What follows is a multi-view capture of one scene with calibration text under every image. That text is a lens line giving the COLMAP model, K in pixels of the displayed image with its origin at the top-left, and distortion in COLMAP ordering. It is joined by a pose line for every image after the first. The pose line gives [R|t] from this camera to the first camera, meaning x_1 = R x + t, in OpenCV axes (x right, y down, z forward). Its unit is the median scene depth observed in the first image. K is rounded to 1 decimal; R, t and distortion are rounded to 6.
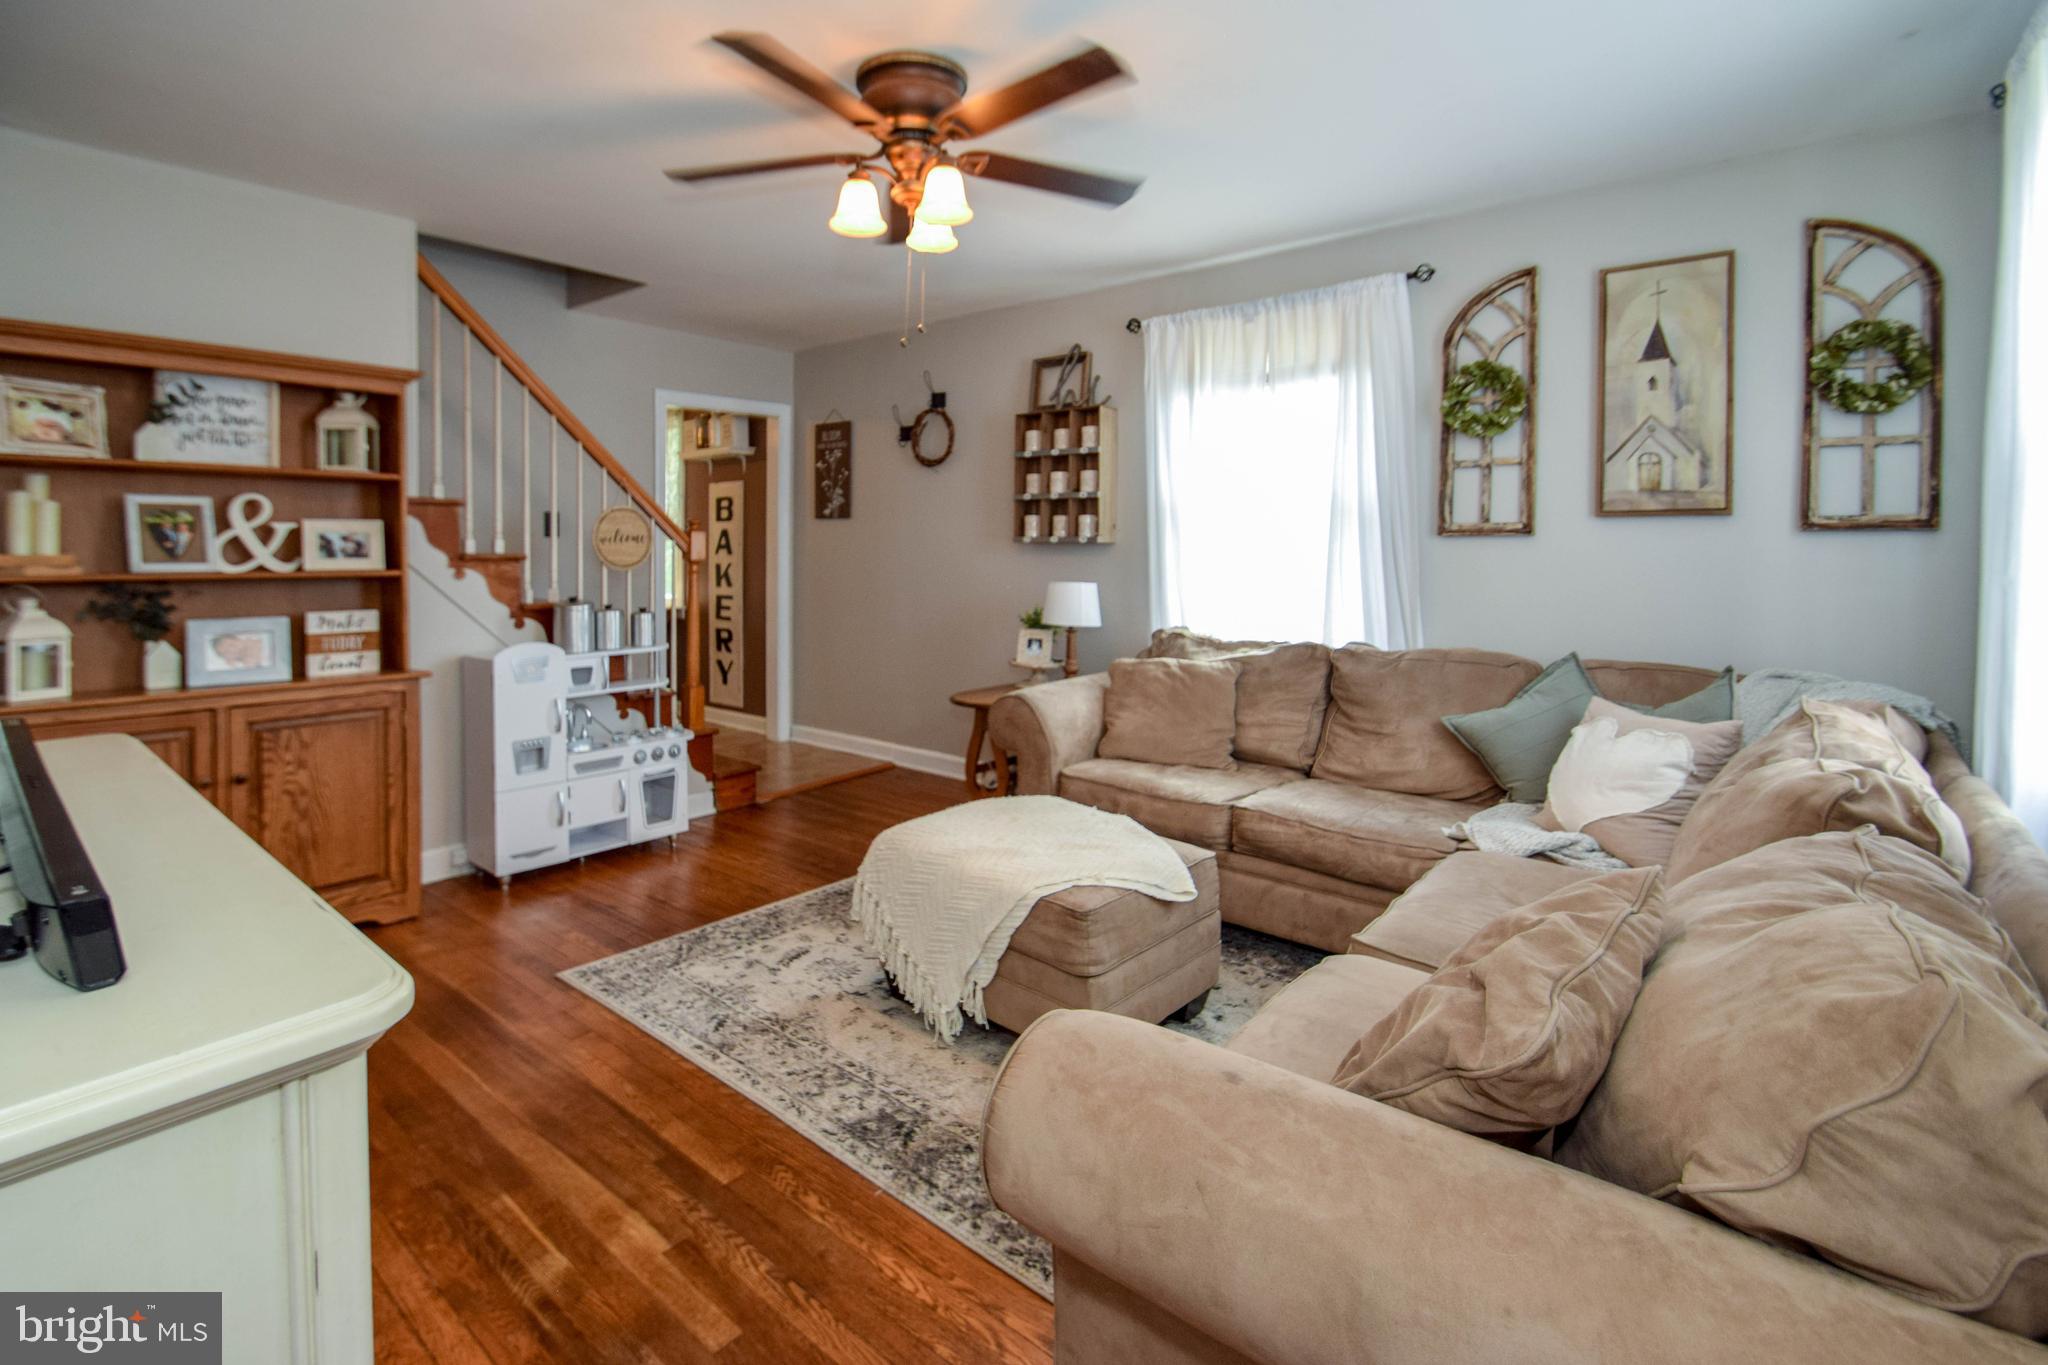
lens RADIAL K [[999.0, 0, 989.3], [0, 999.0, 616.6], [0, 0, 1]] dist [-0.000626, -0.018547]
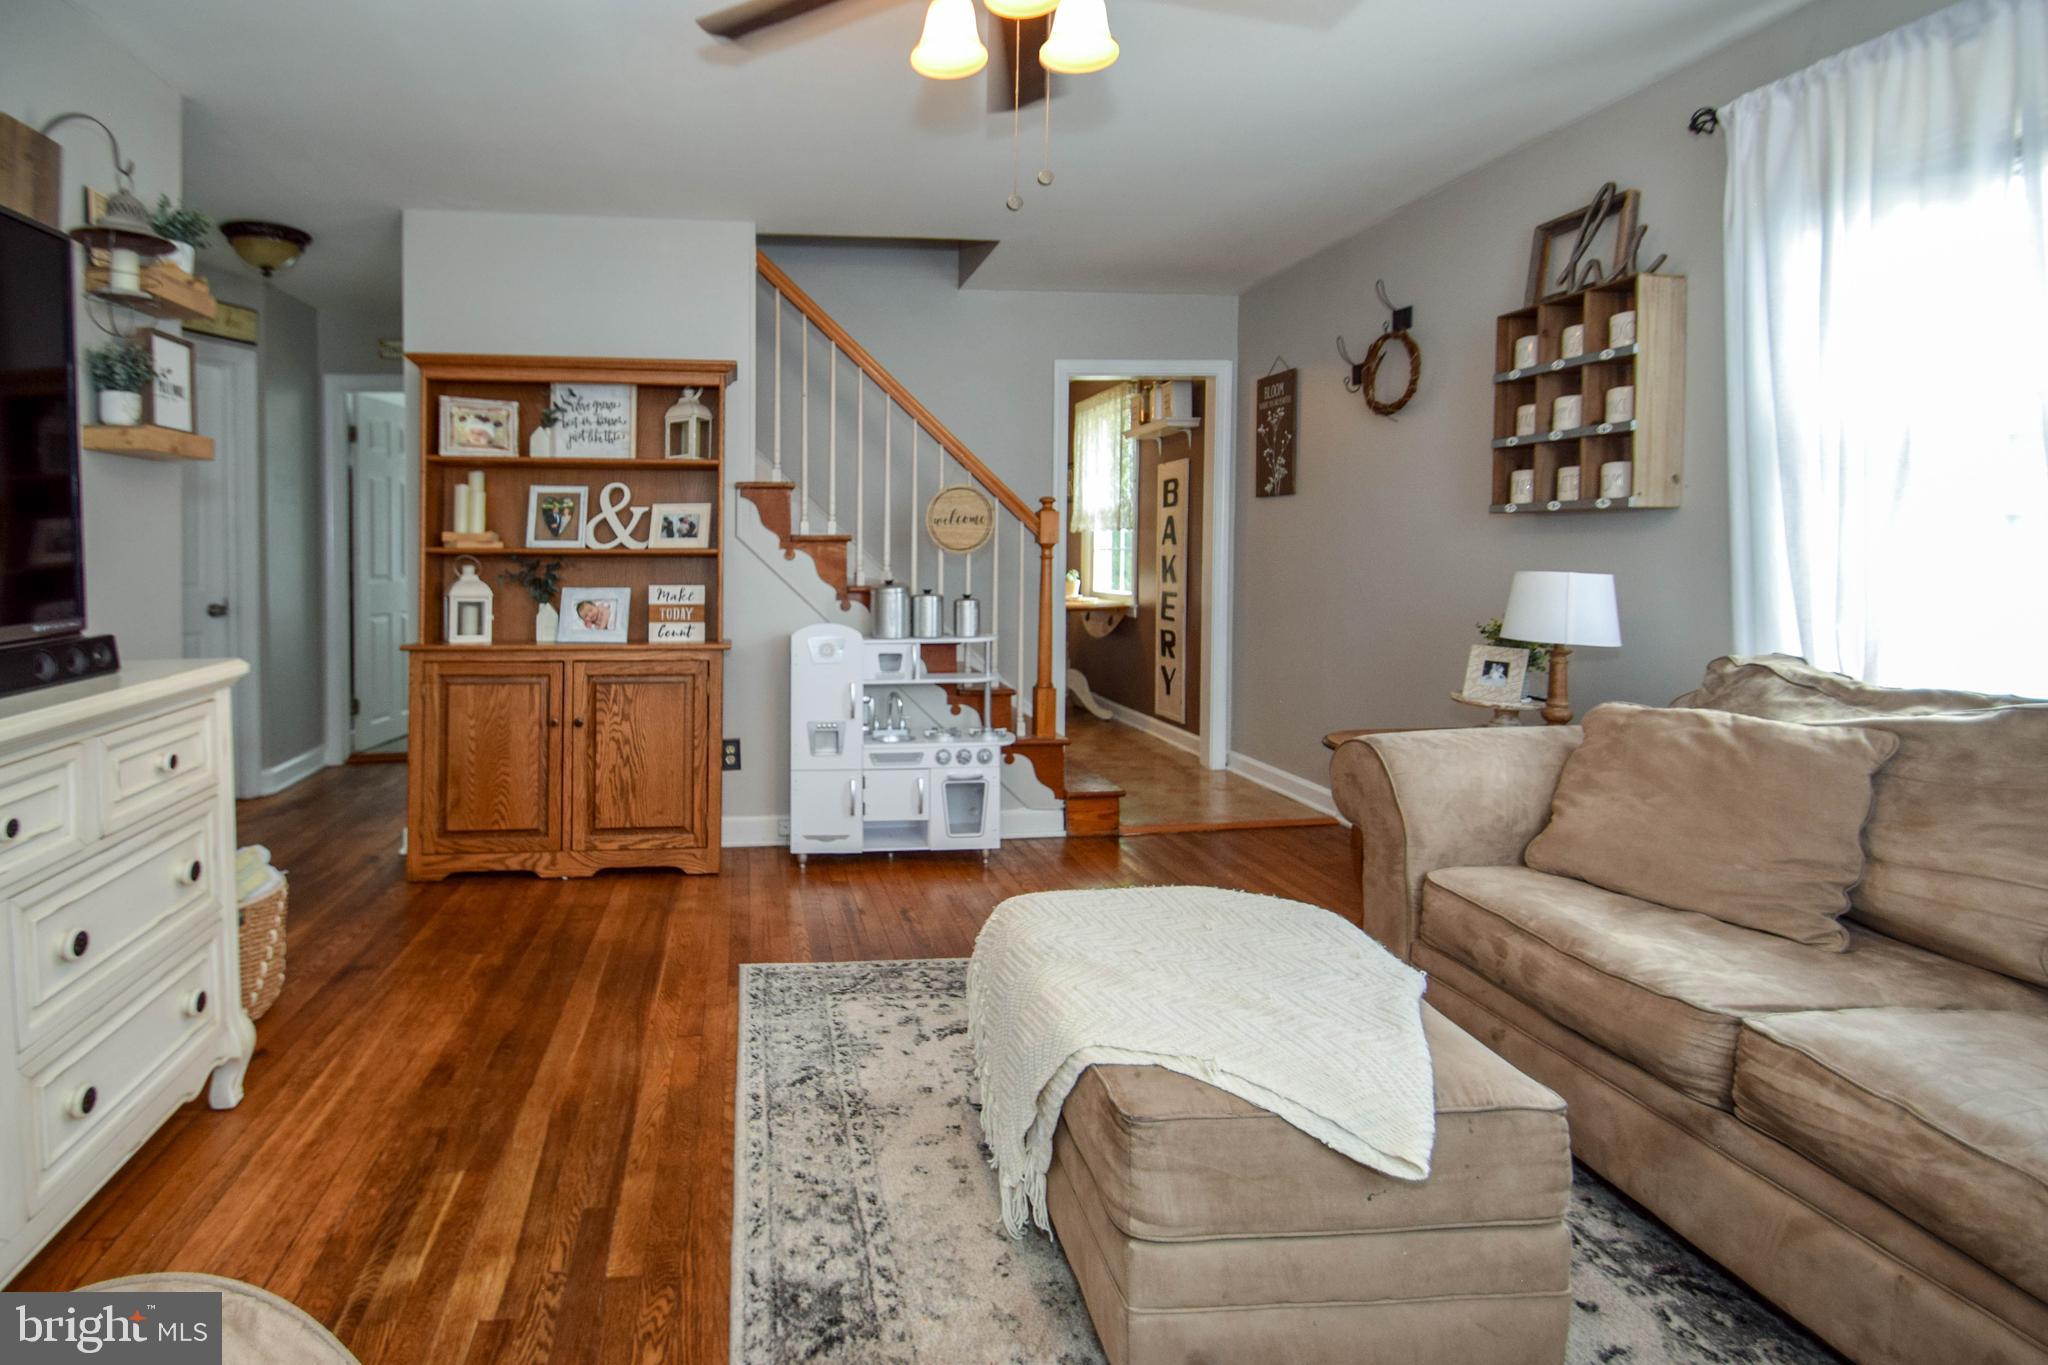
lens RADIAL K [[996.0, 0, 788.5], [0, 996.0, 601.8], [0, 0, 1]] dist [0.000566, -0.007535]
pose [[0.701483, 0.031951, -0.711970, 0.221287], [-0.048050, 0.998842, -0.002517, 0.009546], [0.711065, 0.035976, 0.702206, 0.289756]]
